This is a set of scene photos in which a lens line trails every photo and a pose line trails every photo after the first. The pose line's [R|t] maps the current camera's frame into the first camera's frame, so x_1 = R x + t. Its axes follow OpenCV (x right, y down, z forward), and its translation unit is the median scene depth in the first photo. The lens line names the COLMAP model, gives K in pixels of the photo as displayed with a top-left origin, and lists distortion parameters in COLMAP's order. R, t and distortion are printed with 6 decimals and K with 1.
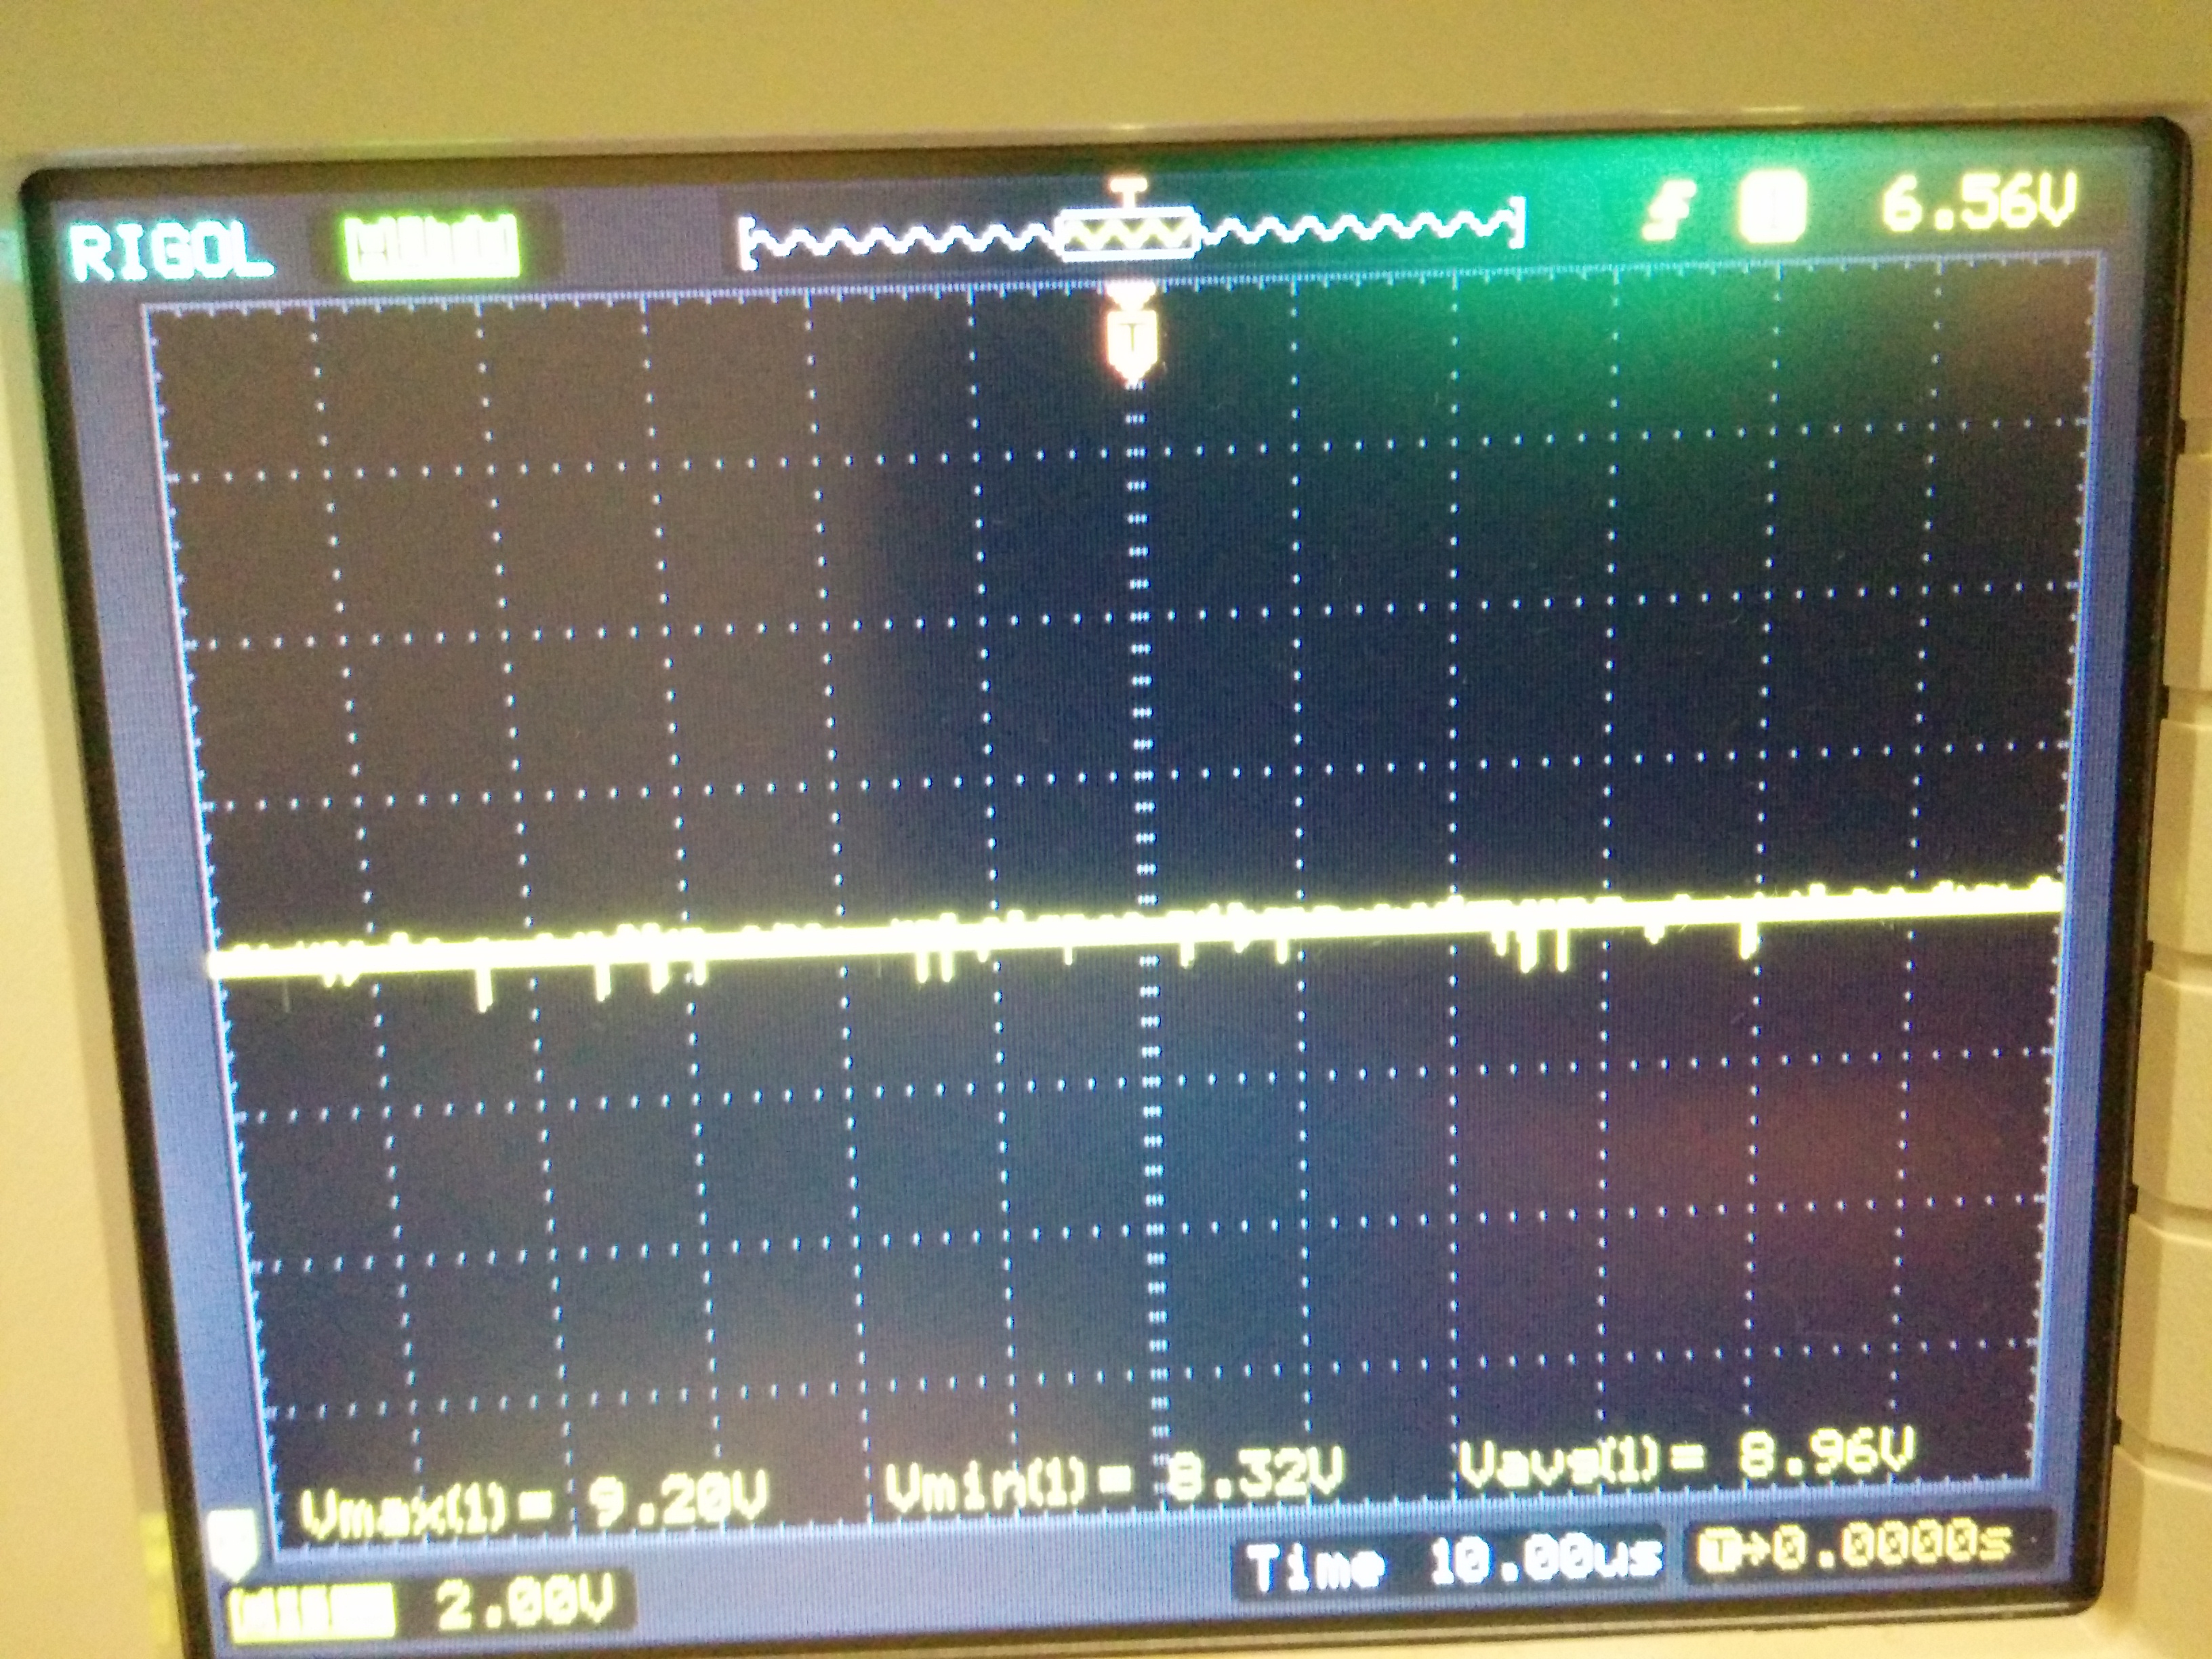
lens RADIAL K [[1950.7, 0, 1076.8], [0, 1950.7, 793.9], [0, 0, 1]] dist [0.036706, -0.106969]
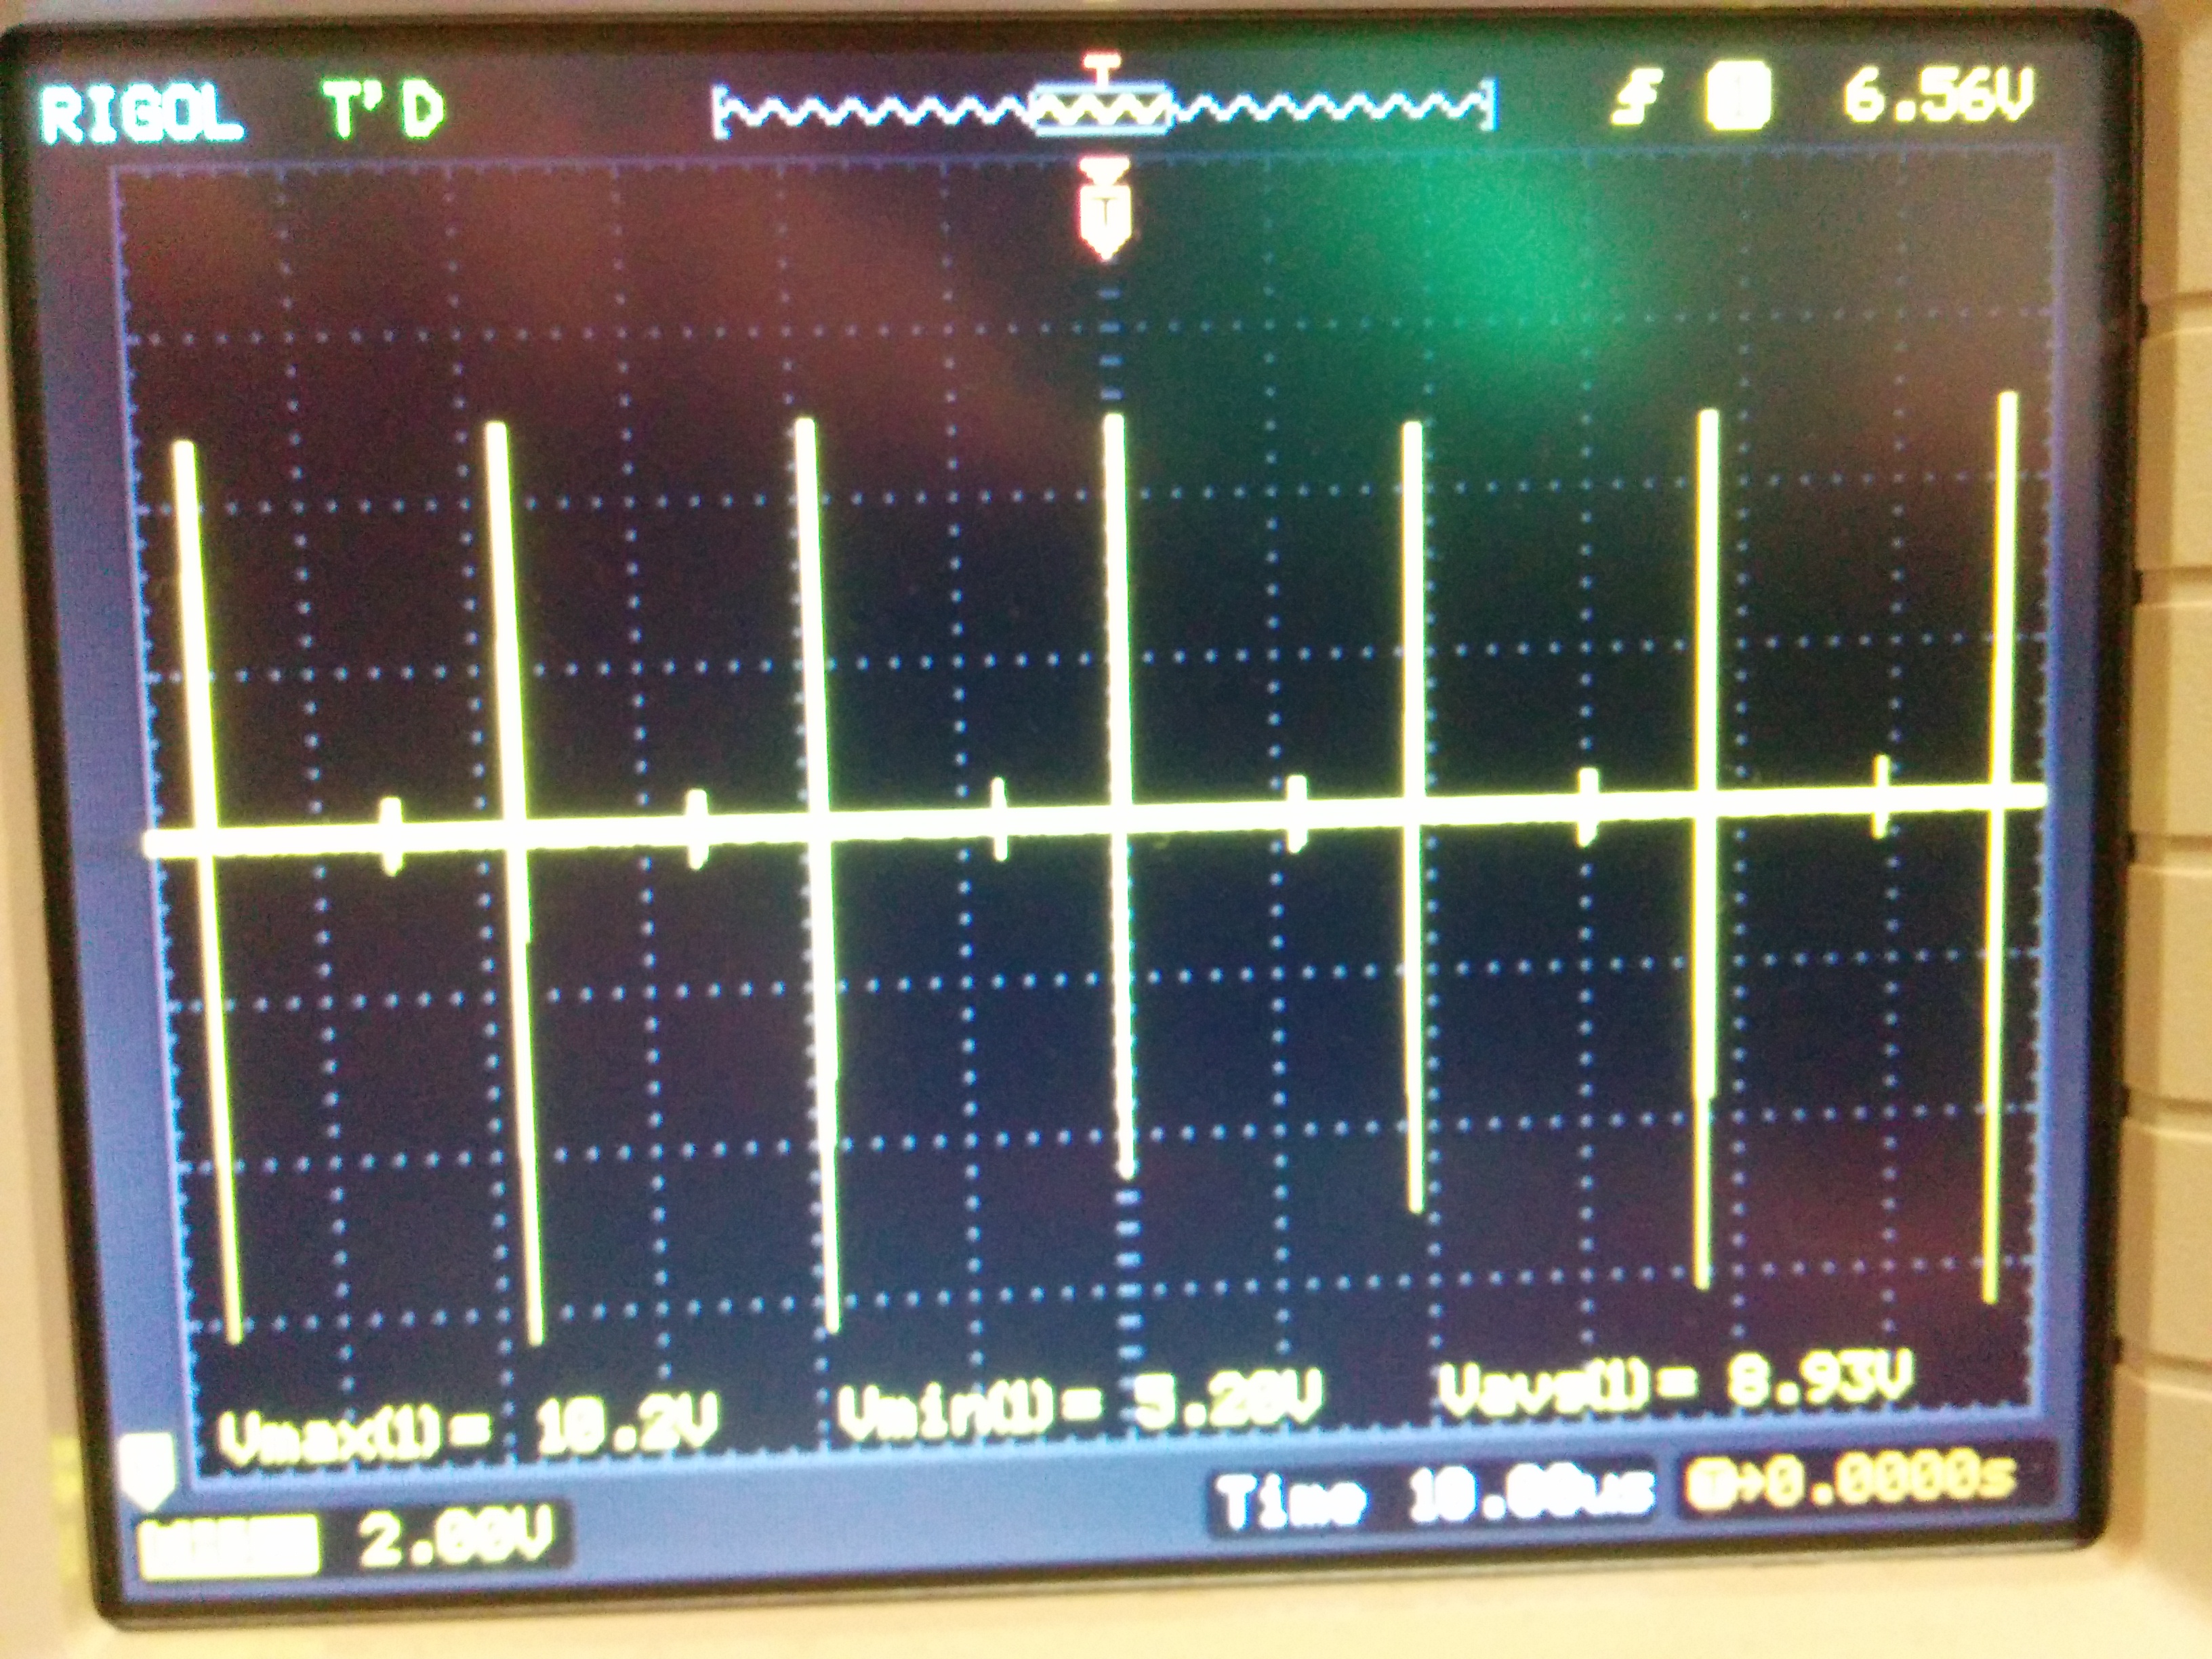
lens RADIAL K [[1950.7, 0, 1097.7], [0, 1950.7, 828.1], [0, 0, 1]] dist [0.036706, -0.106969]
pose [[0.999740, 0.007099, 0.021689, 0.004442], [-0.005358, 0.996834, -0.079326, 0.146316], [-0.022183, 0.079189, 0.996613, 0.025149]]
